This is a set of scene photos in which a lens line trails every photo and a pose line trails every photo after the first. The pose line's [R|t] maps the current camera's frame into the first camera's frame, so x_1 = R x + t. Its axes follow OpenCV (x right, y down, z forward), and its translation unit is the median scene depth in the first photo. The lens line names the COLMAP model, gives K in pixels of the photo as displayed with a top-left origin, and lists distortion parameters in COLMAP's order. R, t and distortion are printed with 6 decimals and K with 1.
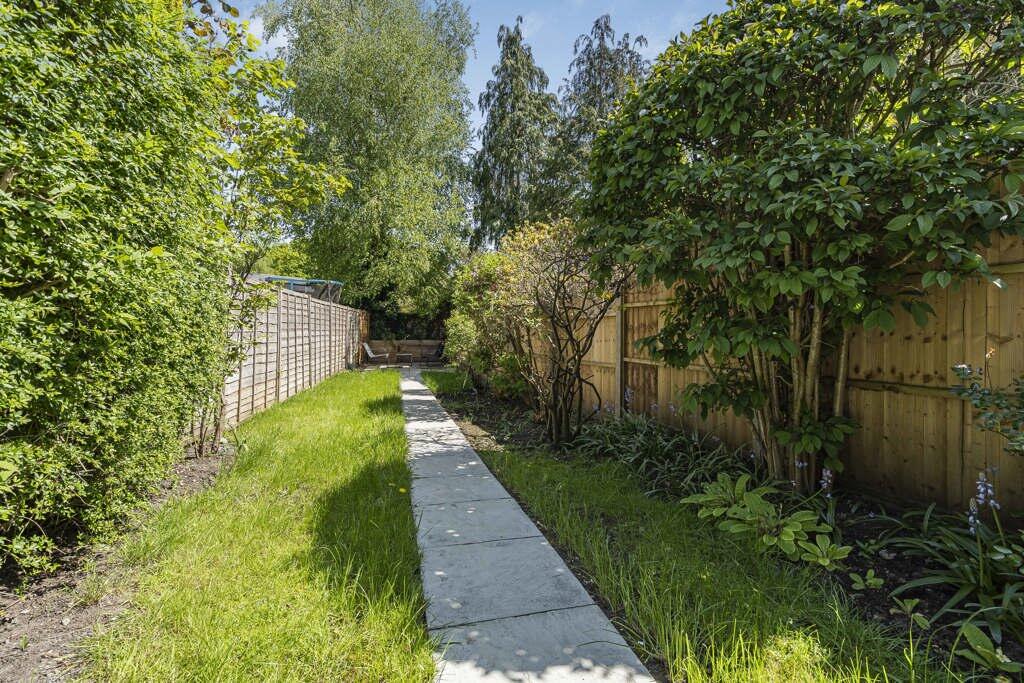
lens RADIAL K [[470.2, 0, 512.4], [0, 470.2, 341.7], [0, 0, 1]] dist [0.000173, 0.000024]
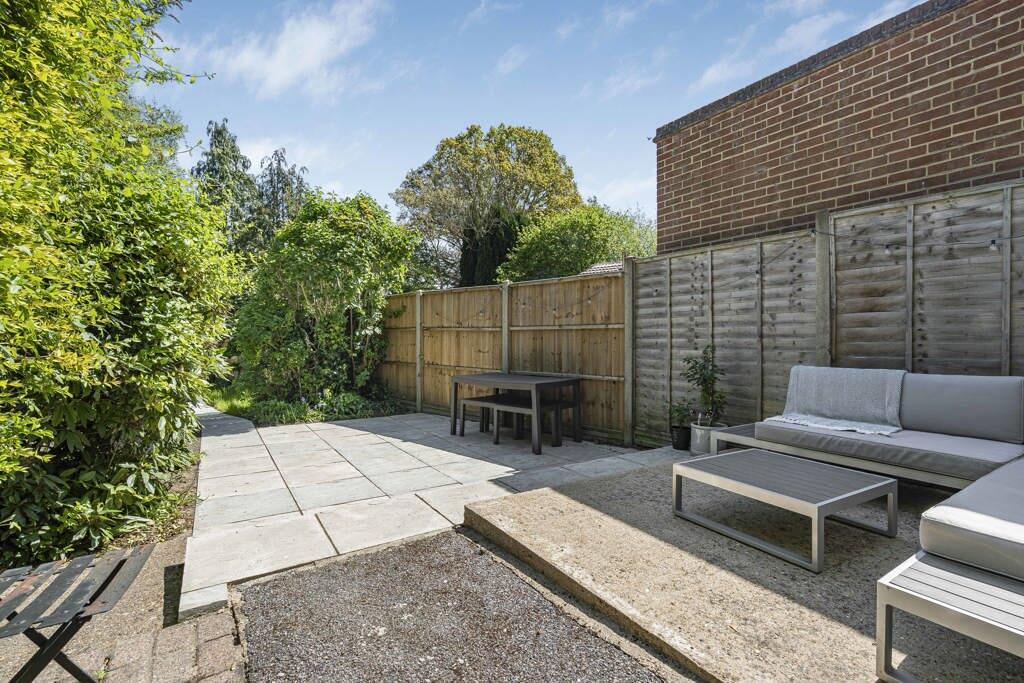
lens RADIAL K [[470.2, 0, 513.1], [0, 470.2, 341.2], [0, 0, 1]] dist [0.000173, 0.000024]
pose [[0.877773, -0.001900, 0.479073, 0.093257], [0.001584, 0.999998, 0.001062, -0.022503], [-0.479074, -0.000173, 0.877774, -0.628845]]
